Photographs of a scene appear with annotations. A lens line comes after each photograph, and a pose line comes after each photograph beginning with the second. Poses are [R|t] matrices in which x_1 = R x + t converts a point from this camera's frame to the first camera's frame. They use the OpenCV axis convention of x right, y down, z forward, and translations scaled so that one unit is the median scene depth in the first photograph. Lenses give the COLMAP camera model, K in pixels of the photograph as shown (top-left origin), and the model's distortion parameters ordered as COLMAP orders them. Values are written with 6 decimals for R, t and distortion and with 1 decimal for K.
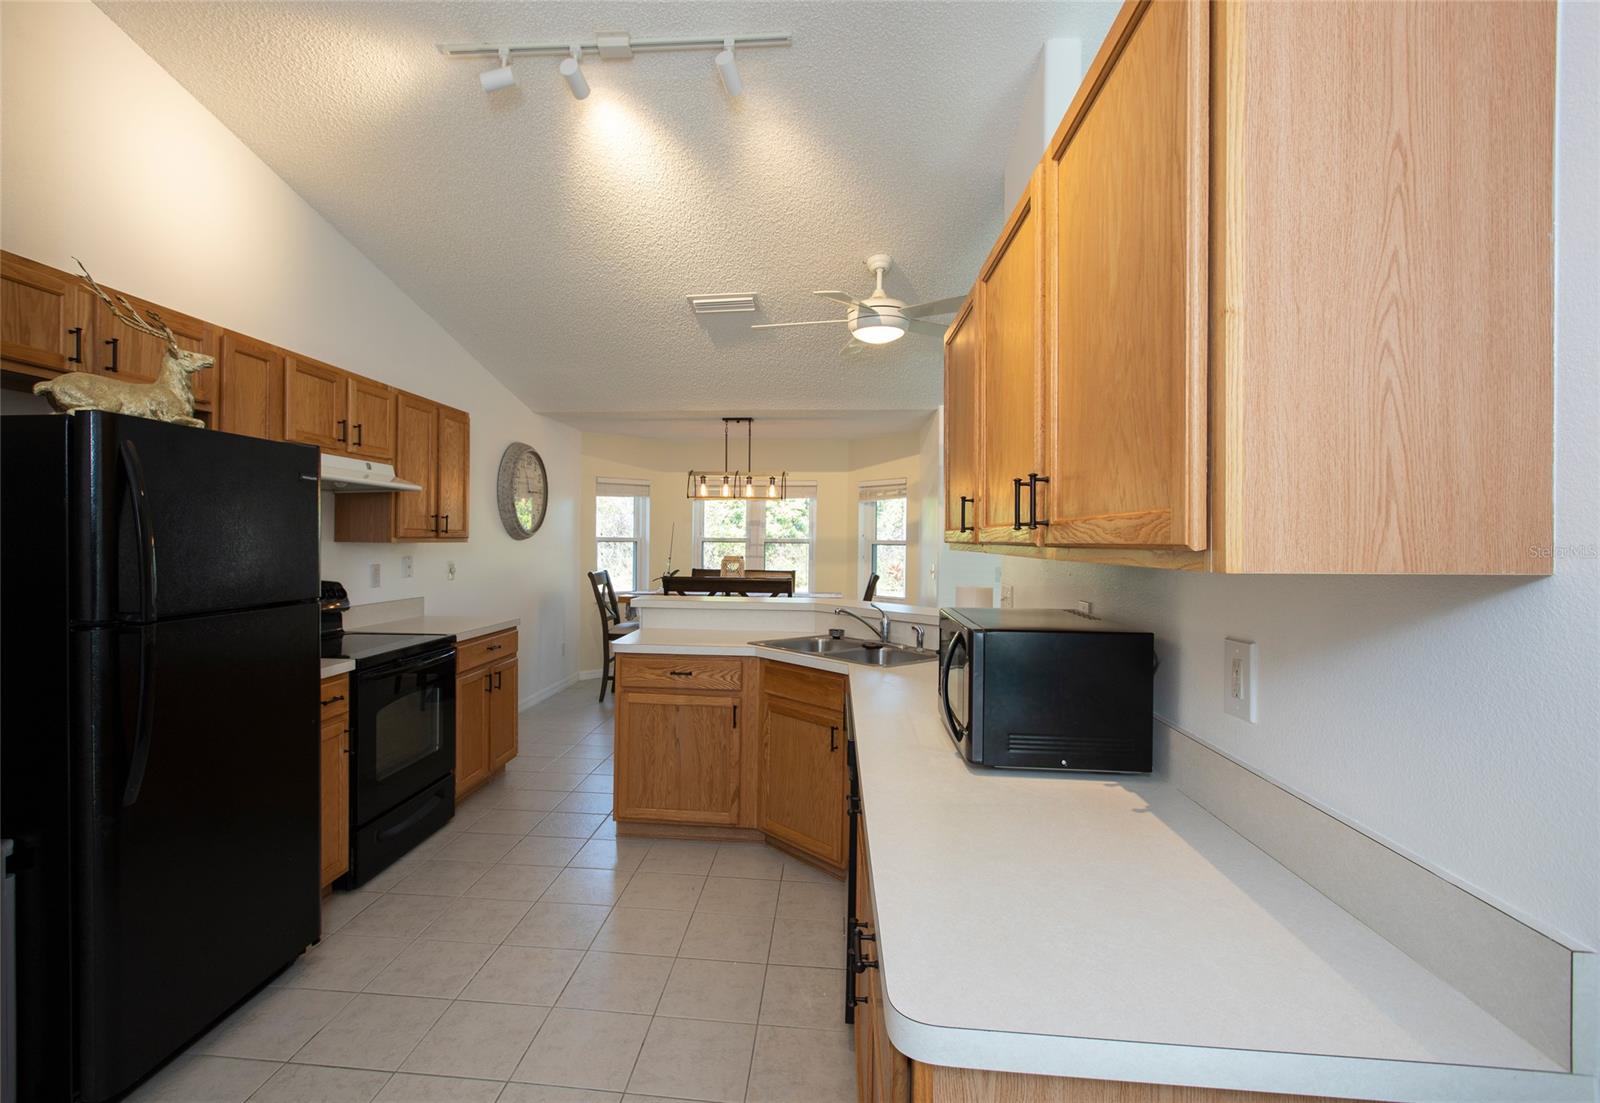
lens RADIAL K [[748.7, 0, 760.9], [0, 748.7, 544.0], [0, 0, 1]] dist [-0.004965, 0.000185]
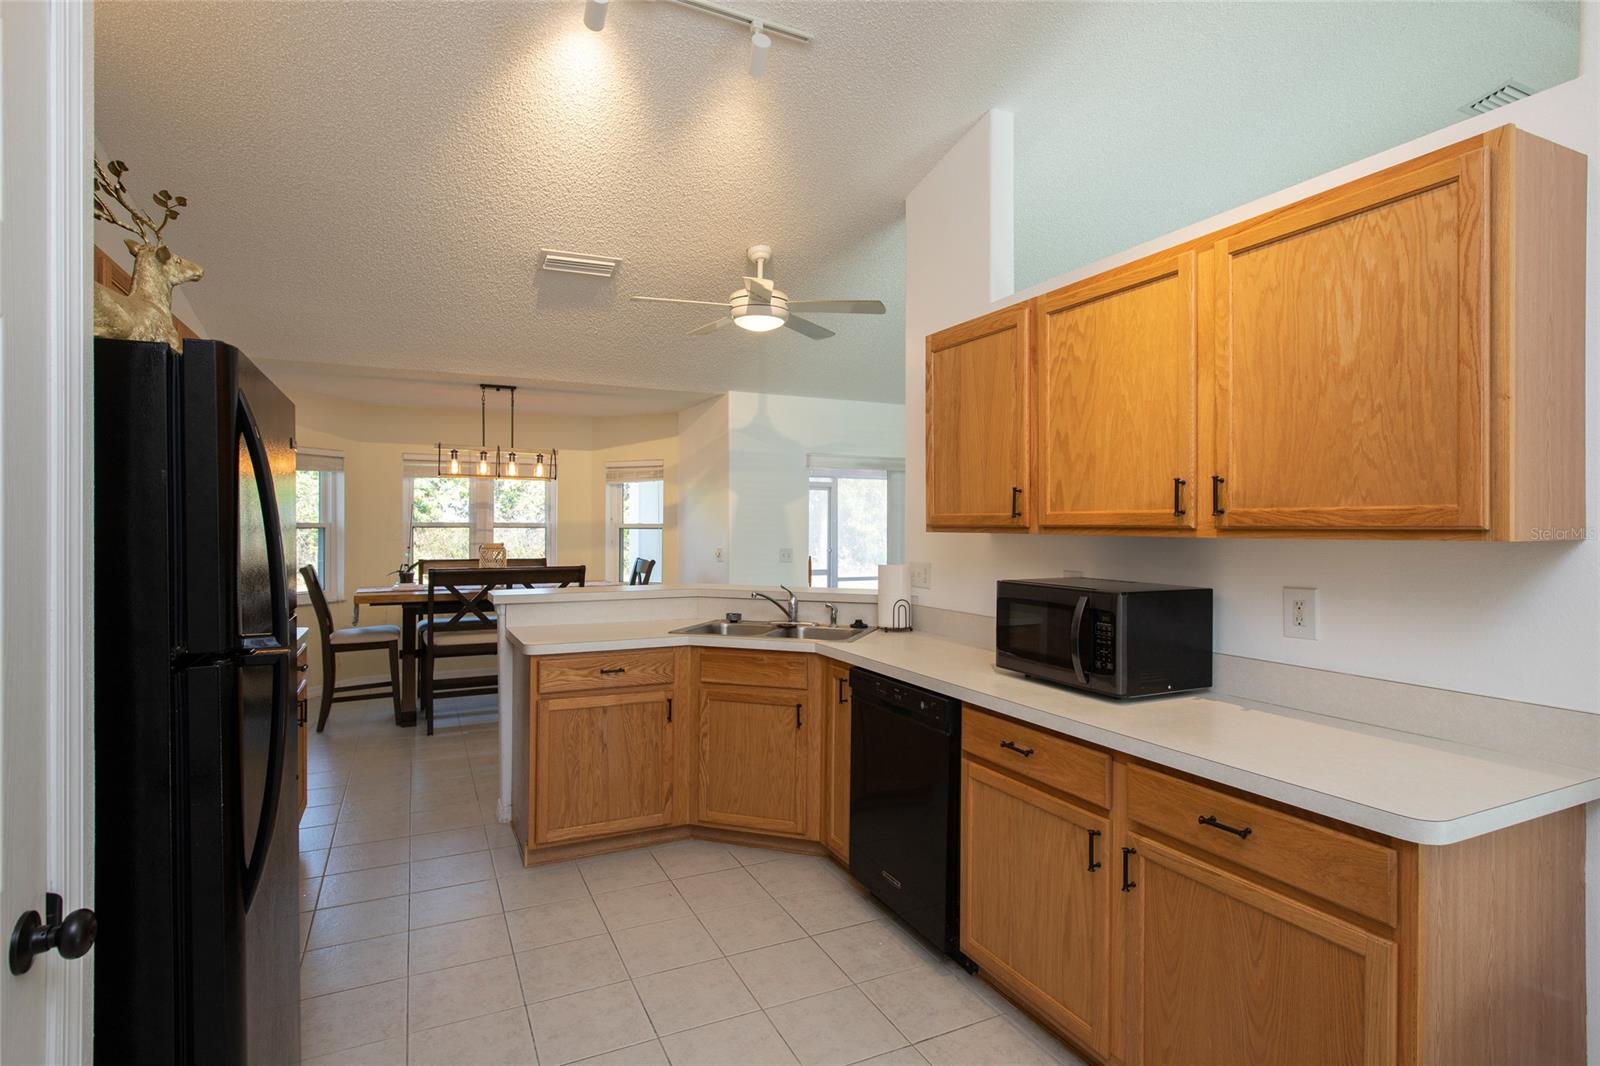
lens RADIAL K [[792.2, 0, 792.6], [0, 792.2, 527.9], [0, 0, 1]] dist [-0.002172, -0.000152]
pose [[0.854531, -0.008843, 0.519326, -0.382081], [0.008379, 0.999960, 0.003241, -0.003149], [-0.519333, 0.001582, 0.854570, 0.052871]]
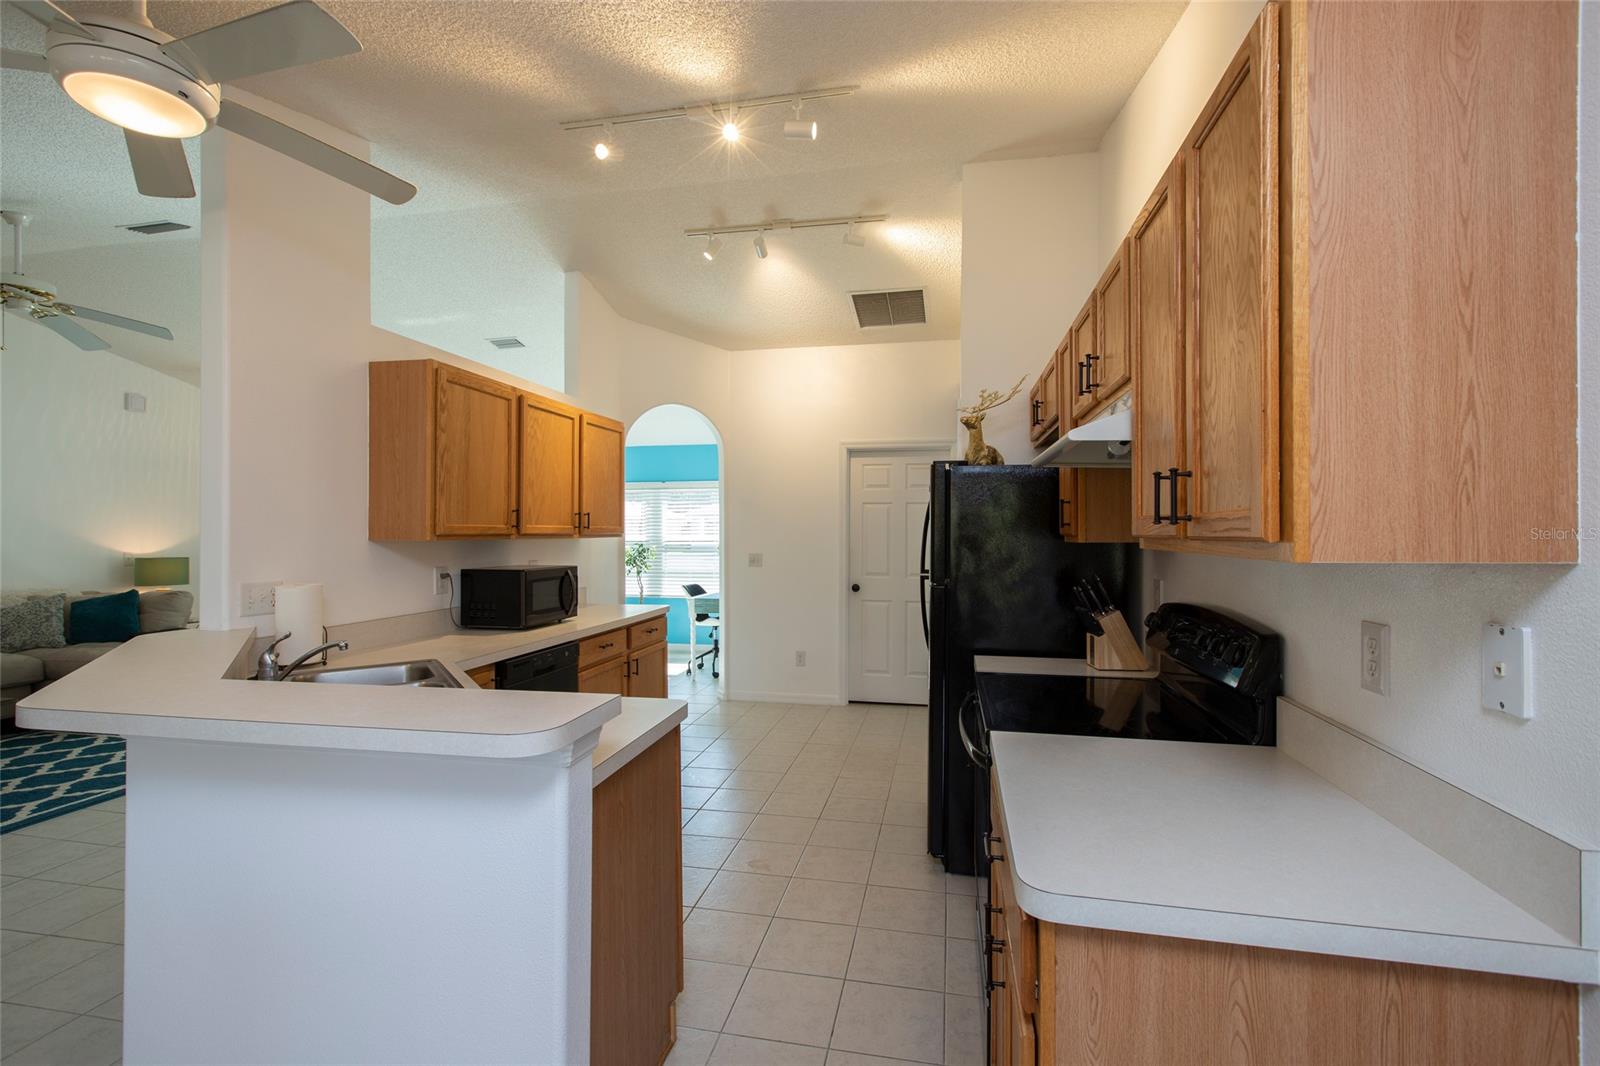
lens RADIAL K [[730.7, 0, 799.5], [0, 730.7, 533.3], [0, 0, 1]] dist [0.008093, -0.000140]
pose [[-0.993880, -0.009240, 0.110081, -0.335283], [-0.008340, 0.999928, 0.008634, -0.013870], [-0.110153, 0.007663, -0.993885, 1.495875]]
